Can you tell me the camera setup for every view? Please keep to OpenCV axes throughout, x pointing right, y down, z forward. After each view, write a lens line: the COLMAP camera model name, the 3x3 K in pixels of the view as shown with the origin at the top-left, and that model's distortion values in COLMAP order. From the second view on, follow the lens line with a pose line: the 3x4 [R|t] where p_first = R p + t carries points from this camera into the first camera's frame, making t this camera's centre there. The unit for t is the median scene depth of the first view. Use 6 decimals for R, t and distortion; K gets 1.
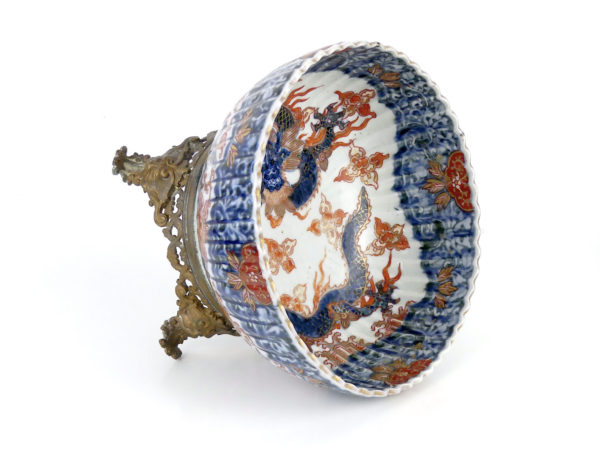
lens RADIAL K [[1286.0, 0, 299.3], [0, 1286.0, 225.1], [0, 0, 1]] dist [0.103372, 0.000000]
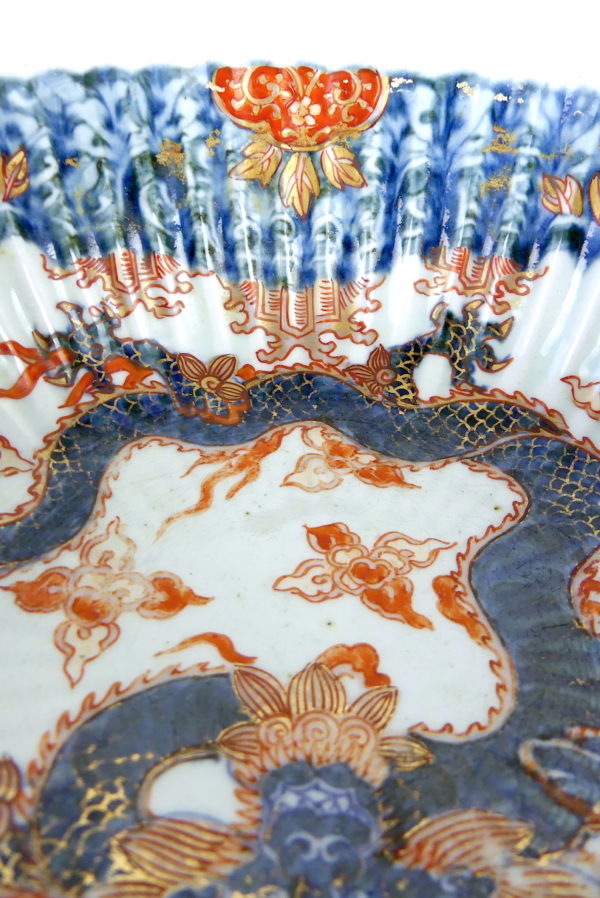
lens RADIAL K [[693.7, 0, 301.3], [0, 693.7, 445.2], [0, 0, 1]] dist [-0.011973, -0.000241]
pose [[-0.622166, -0.724709, -0.296151, 0.066396], [0.263735, -0.550189, 0.792298, -0.097931], [-0.737125, 0.414836, 0.533440, 0.885171]]
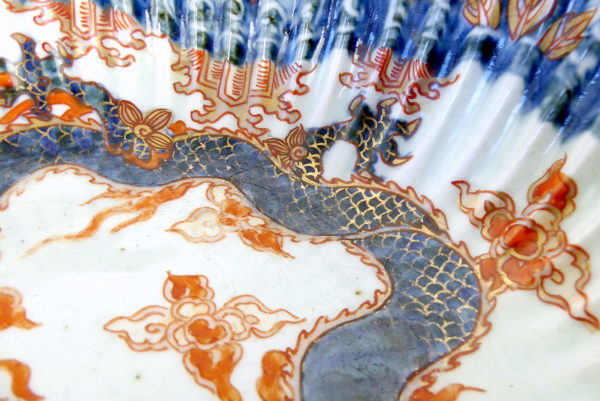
lens RADIAL K [[463.5, 0, 295.3], [0, 463.5, 198.4], [0, 0, 1]] dist [-0.011973, -0.000241]
pose [[-0.493984, -0.840204, -0.223688, 0.025122], [0.423410, -0.457163, 0.782129, -0.040692], [-0.759410, 0.291647, 0.581582, 0.885029]]
